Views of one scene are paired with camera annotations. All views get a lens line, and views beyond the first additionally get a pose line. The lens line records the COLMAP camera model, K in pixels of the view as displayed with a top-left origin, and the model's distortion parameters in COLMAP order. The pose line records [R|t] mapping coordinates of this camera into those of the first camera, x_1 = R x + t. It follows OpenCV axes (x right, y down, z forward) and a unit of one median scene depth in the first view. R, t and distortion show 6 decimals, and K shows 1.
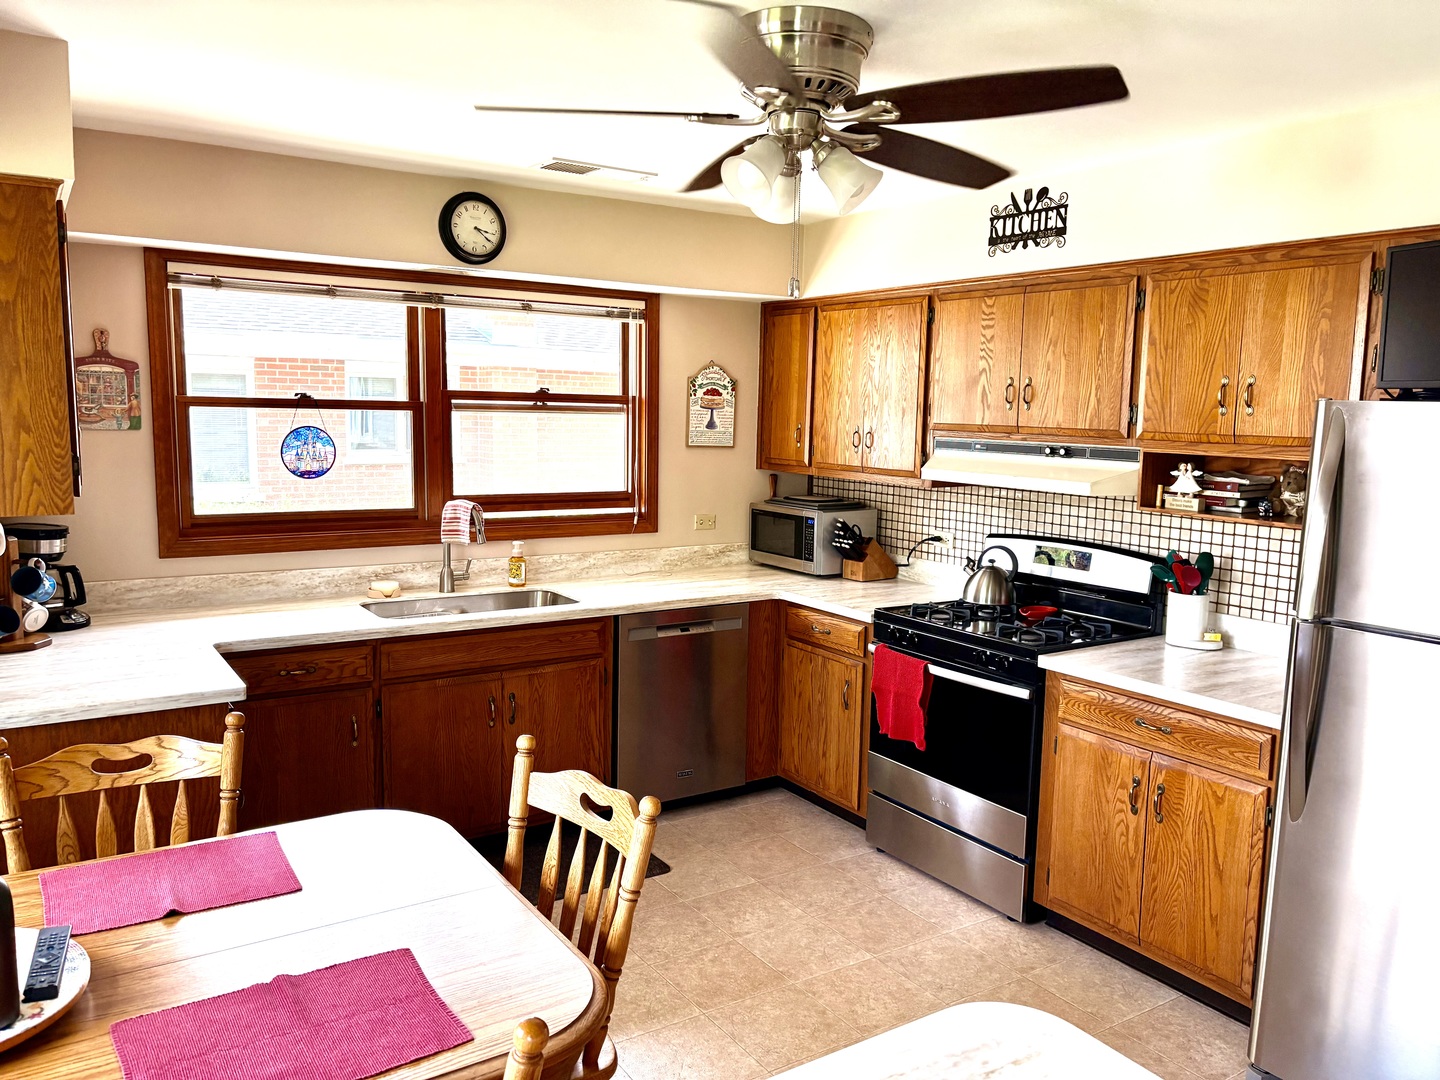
lens RADIAL K [[1074.5, 0, 716.1], [0, 1074.5, 538.2], [0, 0, 1]] dist [0.049932, -0.047810]
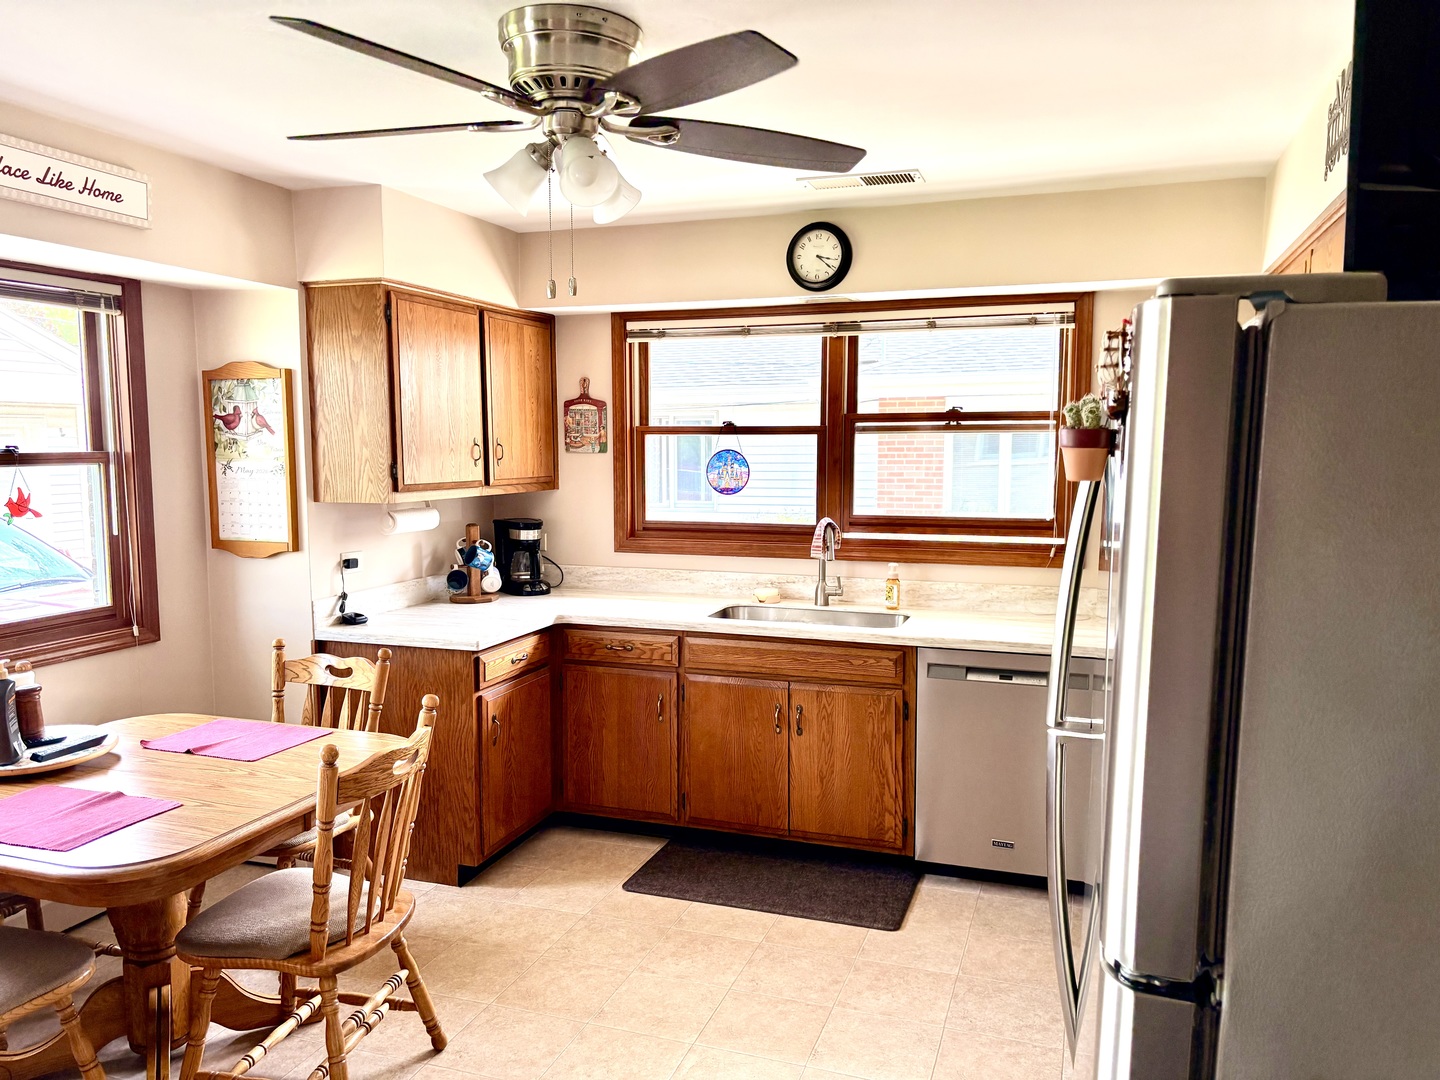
lens RADIAL K [[1074.5, 0, 714.5], [0, 1074.5, 552.3], [0, 0, 1]] dist [0.049932, -0.047810]
pose [[0.610466, 0.062969, -0.789536, 0.535504], [-0.081284, 0.996552, 0.016631, -0.011282], [0.787861, 0.054024, 0.613479, 0.287295]]
